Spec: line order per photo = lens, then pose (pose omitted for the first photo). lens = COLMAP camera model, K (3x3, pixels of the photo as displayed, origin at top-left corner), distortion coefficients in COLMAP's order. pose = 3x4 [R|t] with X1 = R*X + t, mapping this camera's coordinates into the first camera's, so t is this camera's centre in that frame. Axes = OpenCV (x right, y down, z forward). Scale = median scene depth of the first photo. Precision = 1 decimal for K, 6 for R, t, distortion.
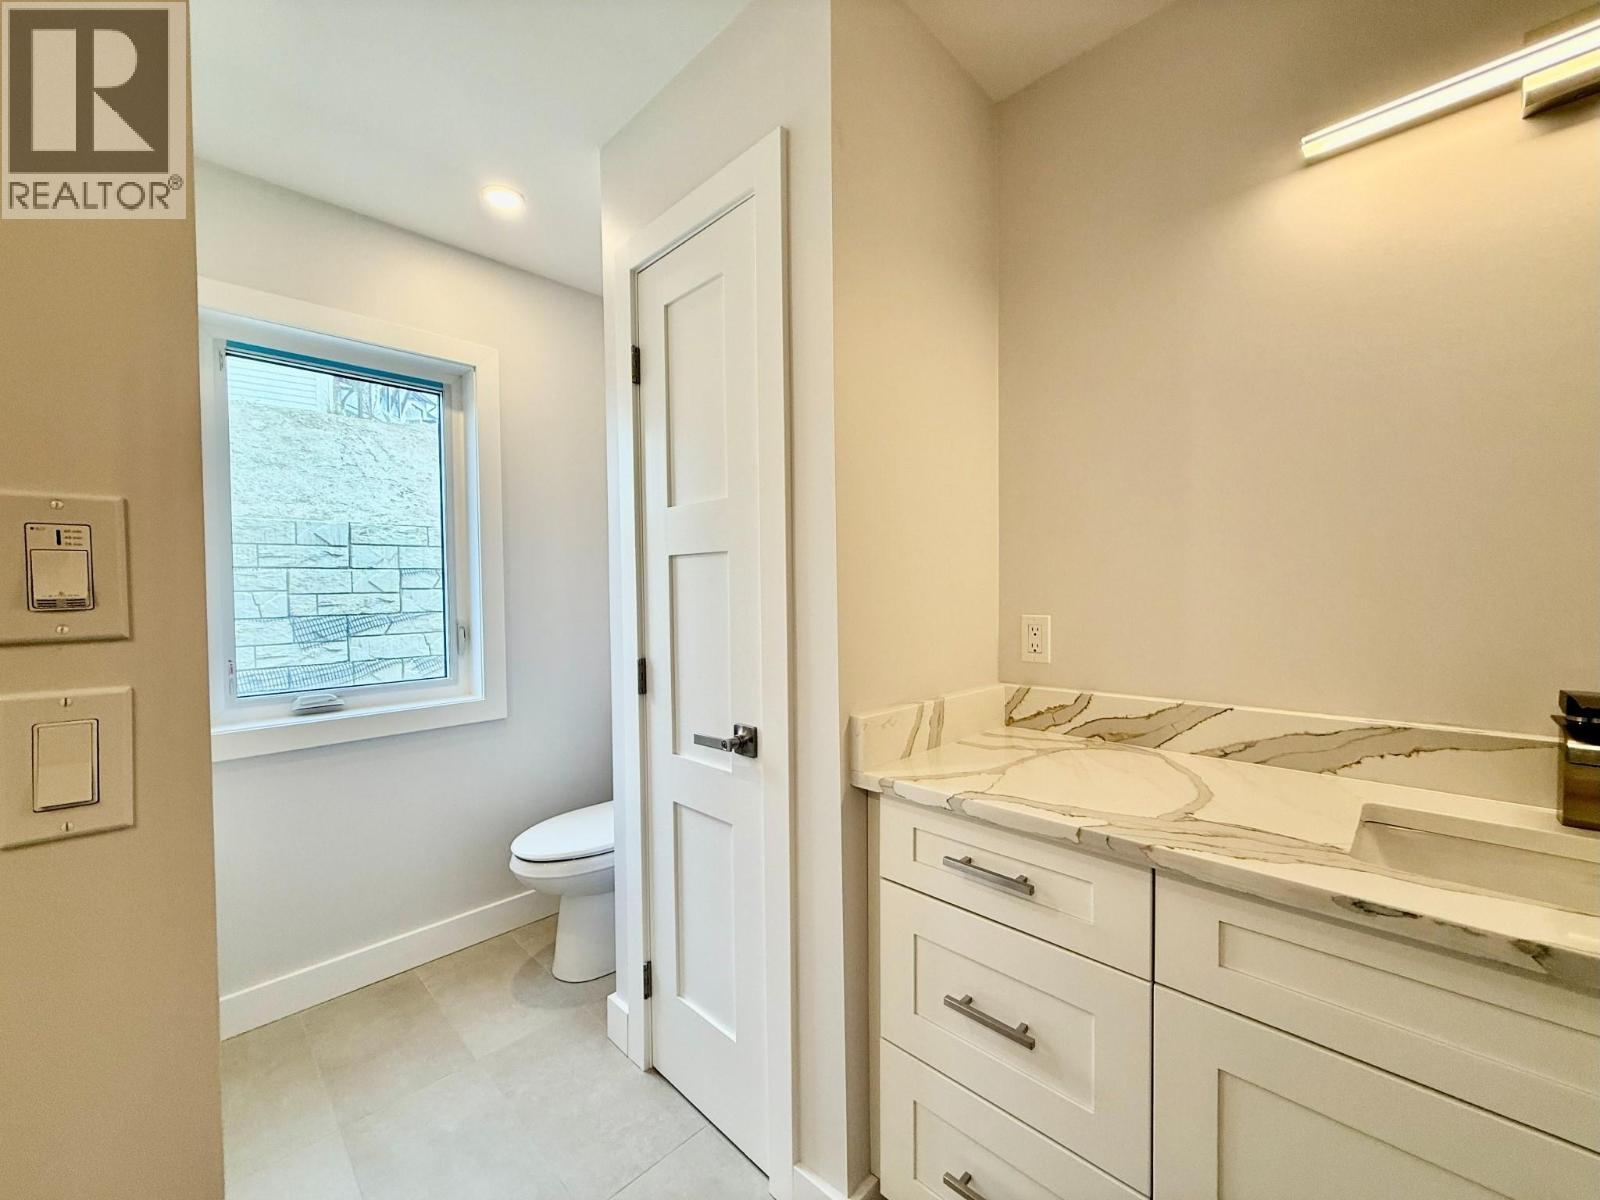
lens RADIAL K [[637.9, 0, 800.0], [0, 637.9, 600.0], [0, 0, 1]] dist [-0.002255, 0.002868]
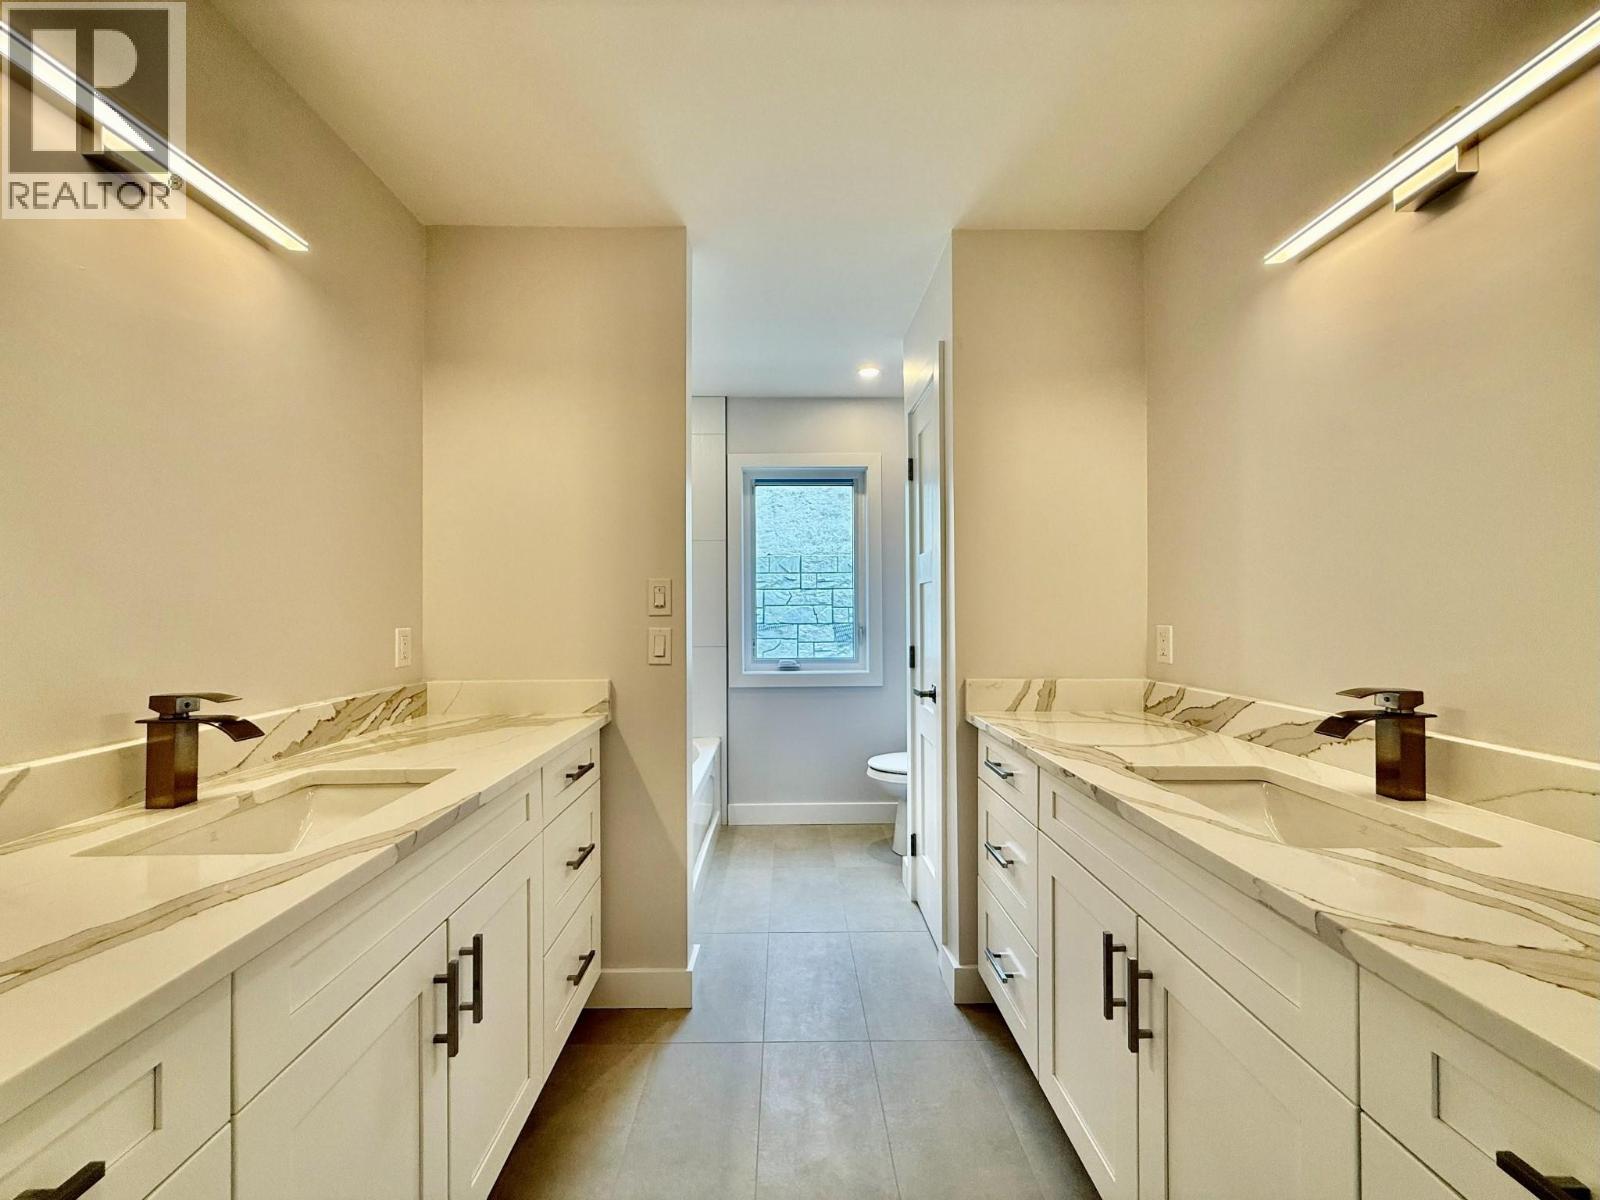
lens RADIAL K [[633.7, 0, 794.8], [0, 633.7, 602.2], [0, 0, 1]] dist [-0.000199, 0.000119]
pose [[0.714894, 0.001867, -0.699230, 0.653487], [-0.016992, 0.999748, -0.014703, 0.007648], [0.699026, 0.022393, 0.714745, -0.367260]]
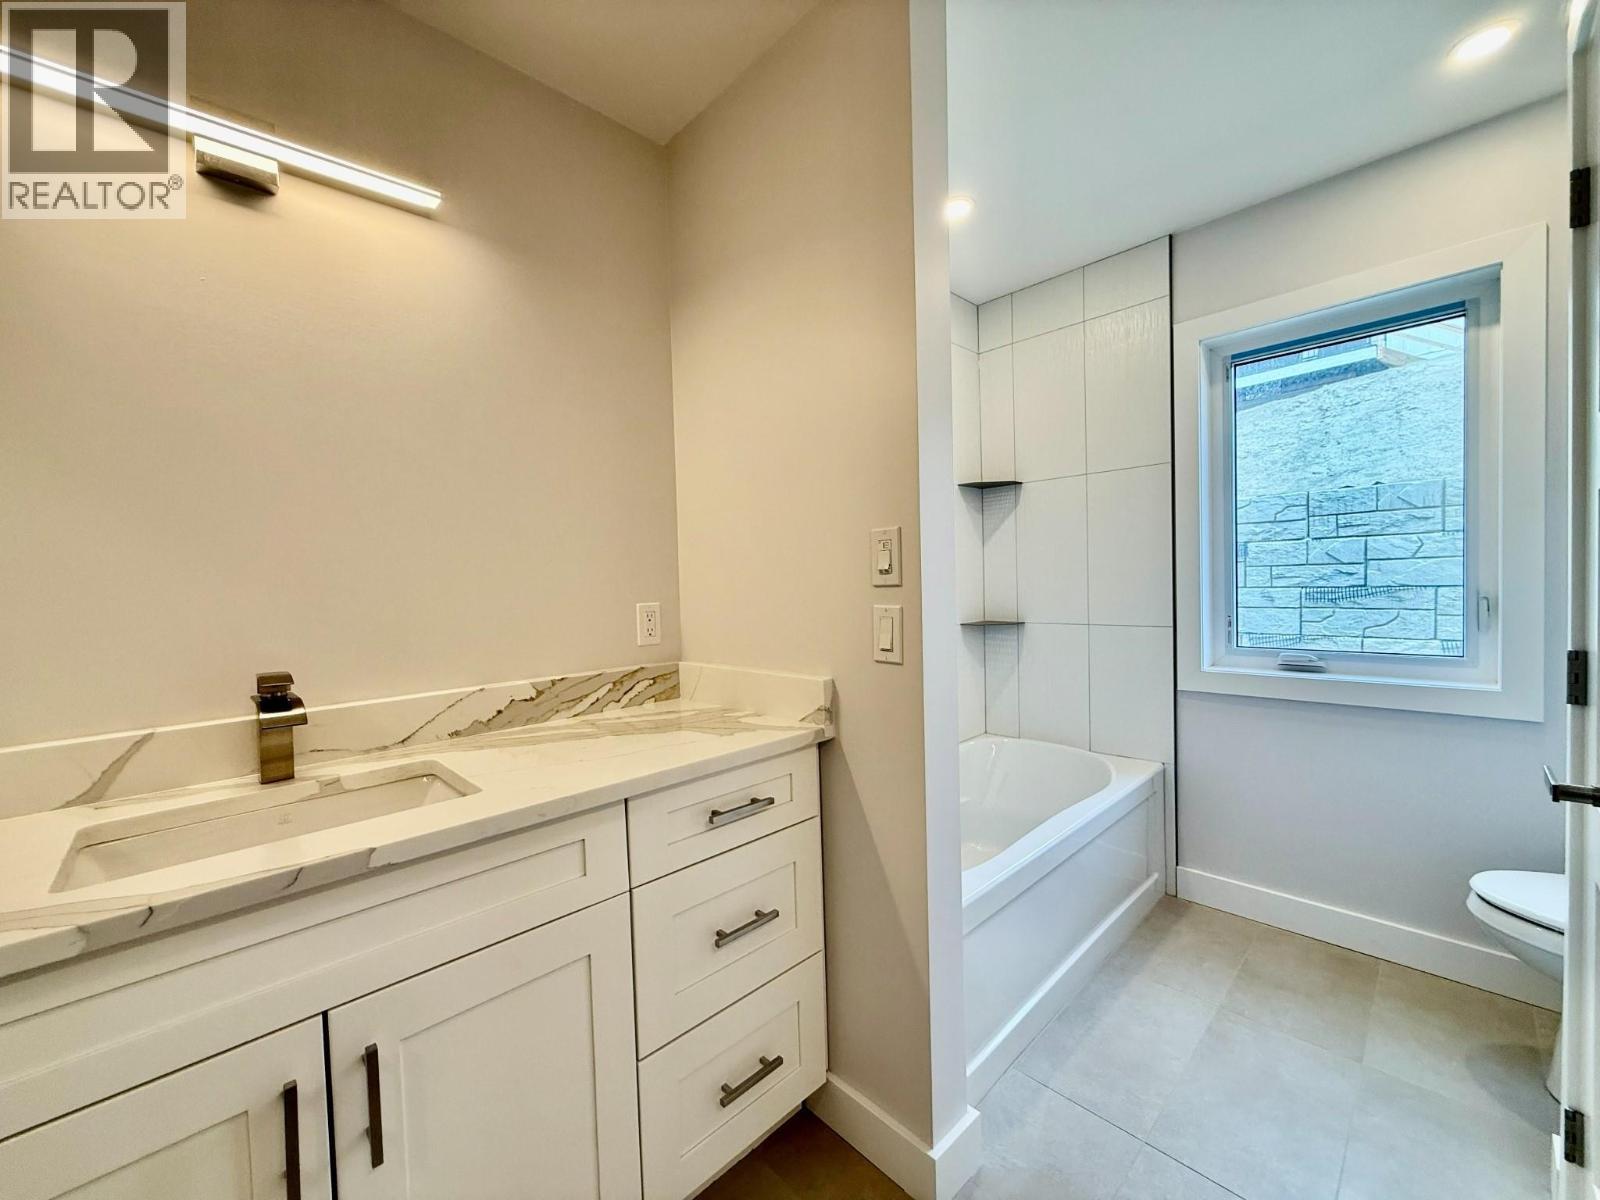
lens RADIAL K [[637.9, 0, 800.0], [0, 637.9, 600.0], [0, 0, 1]] dist [-0.002255, 0.002868]
pose [[-0.019942, 0.042070, -0.998916, 0.406162], [0.010106, 0.999072, 0.041874, 0.003766], [0.999750, -0.009260, -0.020349, 0.212676]]
